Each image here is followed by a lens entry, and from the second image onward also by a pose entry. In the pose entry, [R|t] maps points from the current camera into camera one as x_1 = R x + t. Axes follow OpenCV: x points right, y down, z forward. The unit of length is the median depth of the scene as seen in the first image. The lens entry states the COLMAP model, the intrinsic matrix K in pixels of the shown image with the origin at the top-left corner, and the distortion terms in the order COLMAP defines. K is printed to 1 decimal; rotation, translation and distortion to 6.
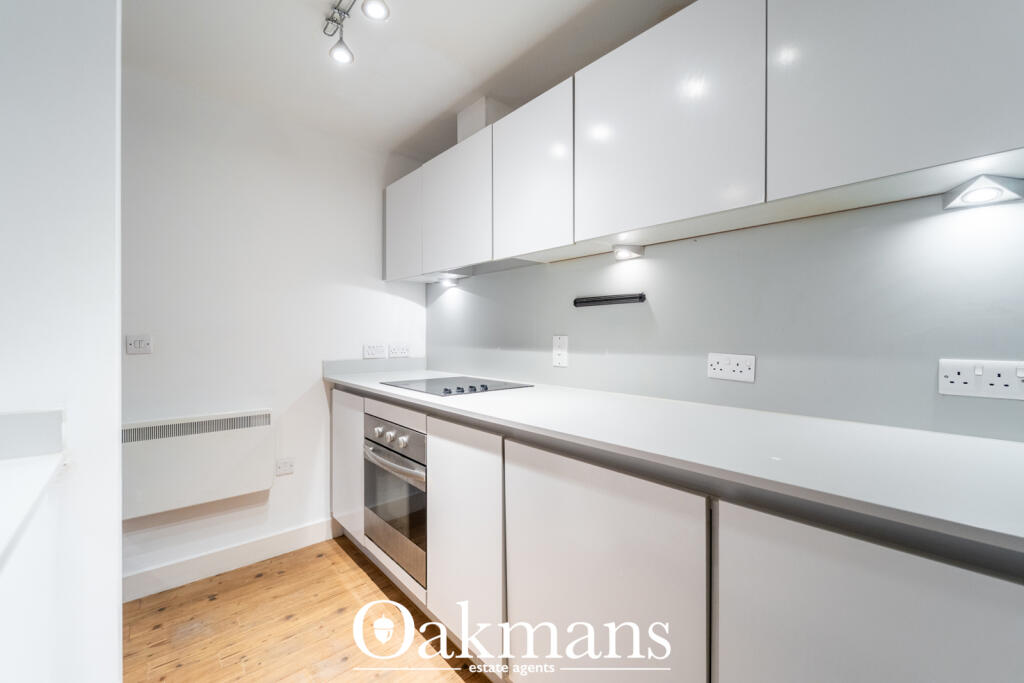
lens RADIAL K [[403.6, 0, 529.5], [0, 403.6, 352.5], [0, 0, 1]] dist [-0.020536, 0.000092]
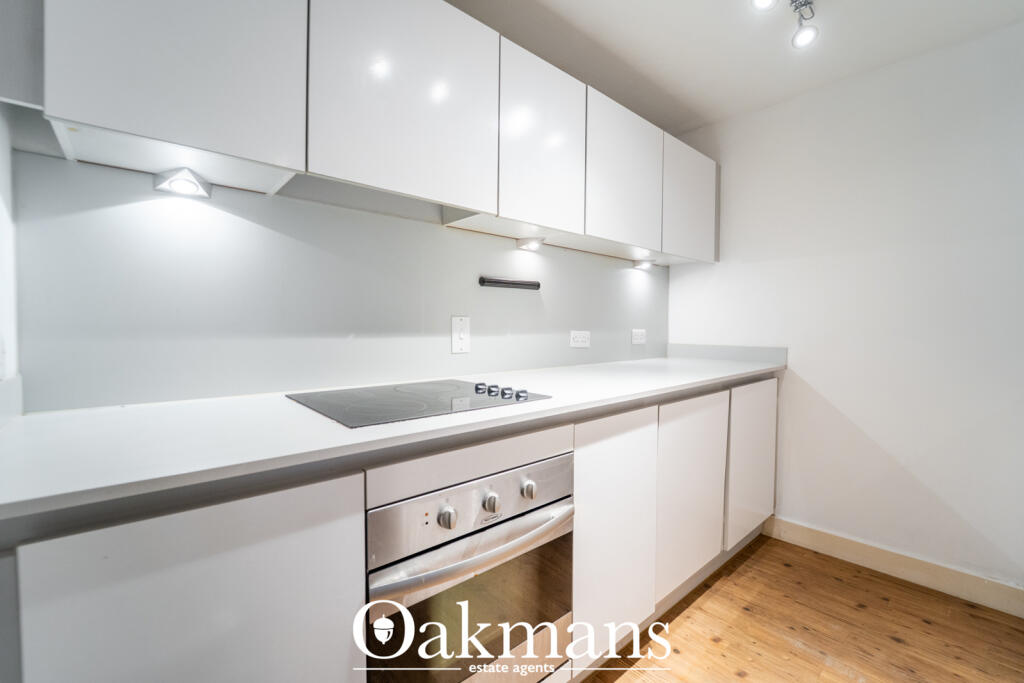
lens RADIAL K [[423.6, 0, 512.0], [0, 423.6, 341.5], [0, 0, 1]] dist [0.000499, 0.000268]
pose [[0.065048, -0.053121, 0.996467, -0.918180], [0.027037, 0.998309, 0.051454, -0.036508], [-0.997516, 0.023595, 0.066374, 0.942638]]
